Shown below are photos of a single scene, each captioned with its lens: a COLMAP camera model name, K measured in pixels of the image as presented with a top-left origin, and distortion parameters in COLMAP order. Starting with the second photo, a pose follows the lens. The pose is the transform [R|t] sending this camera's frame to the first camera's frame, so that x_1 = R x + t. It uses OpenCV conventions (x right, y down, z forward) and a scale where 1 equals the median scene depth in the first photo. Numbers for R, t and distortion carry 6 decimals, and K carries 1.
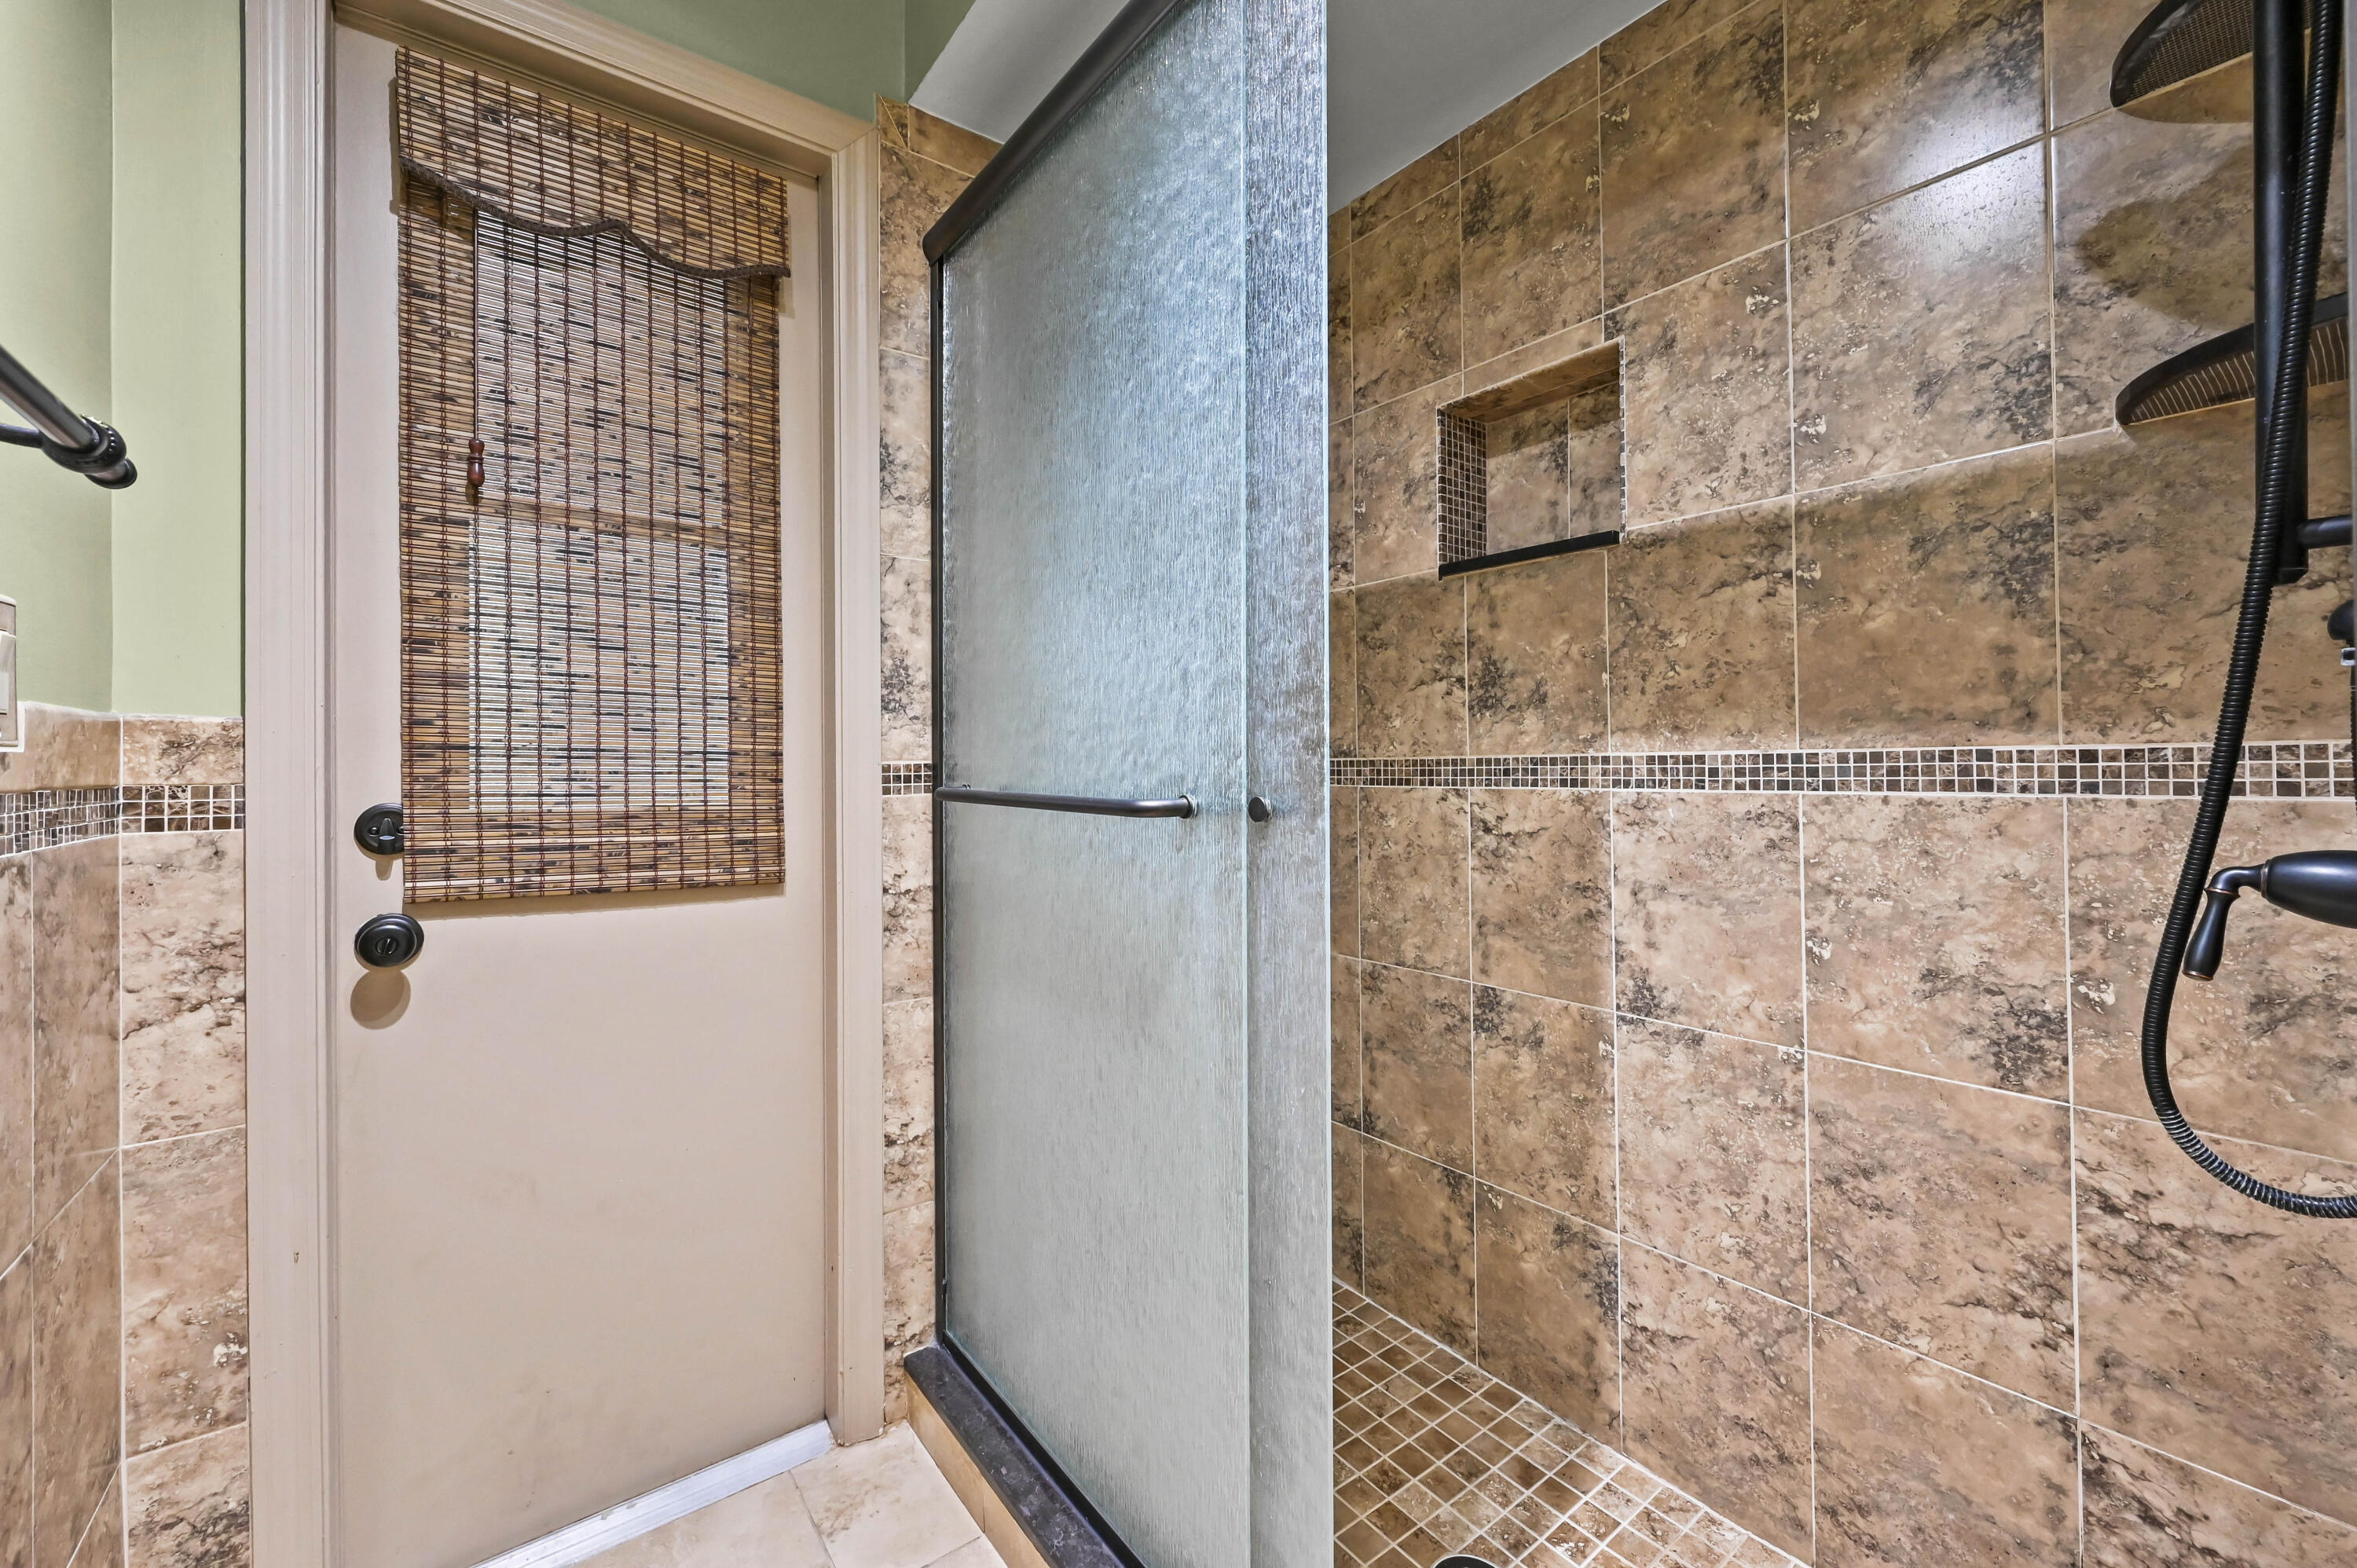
lens RADIAL K [[949.8, 0, 1177.9], [0, 949.8, 749.6], [0, 0, 1]] dist [-0.001768, 0.000605]
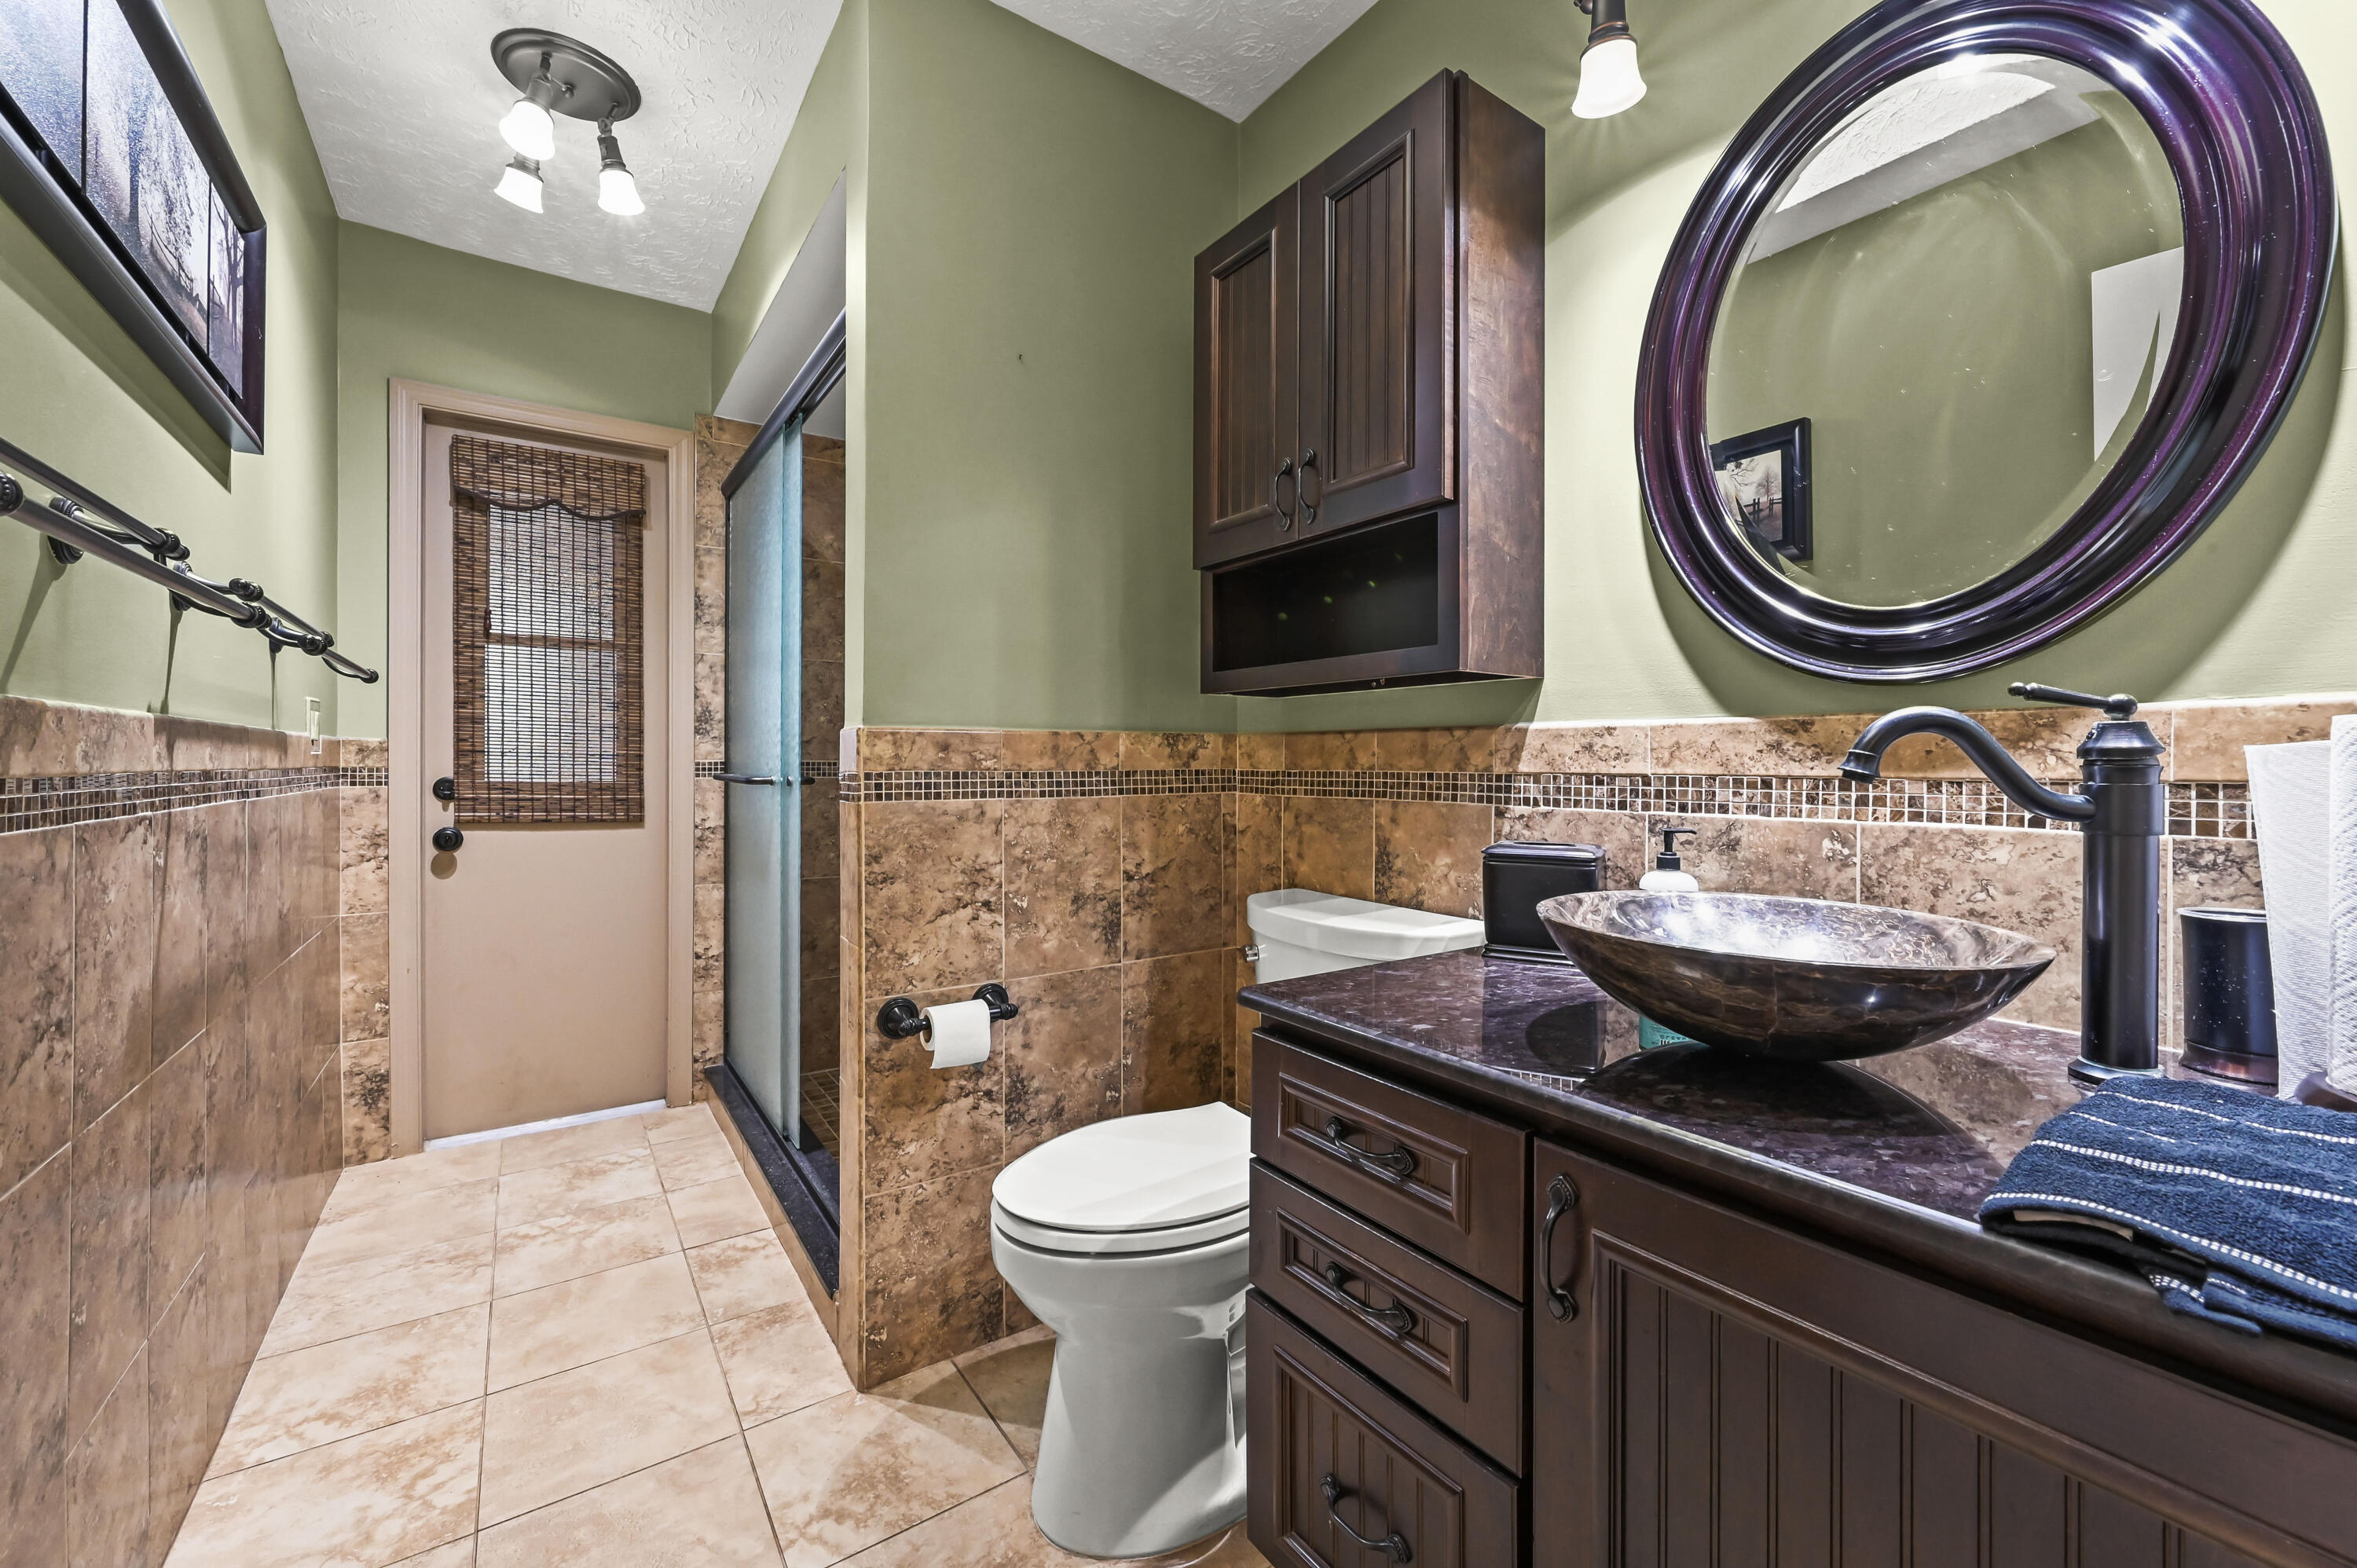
lens RADIAL K [[937.5, 0, 1172.9], [0, 937.5, 758.1], [0, 0, 1]] dist [-0.002821, -0.000503]
pose [[0.998198, 0.014229, -0.058298, 0.857736], [-0.013498, 0.999826, 0.012900, -0.032671], [0.058472, -0.012090, 0.998216, -0.941814]]
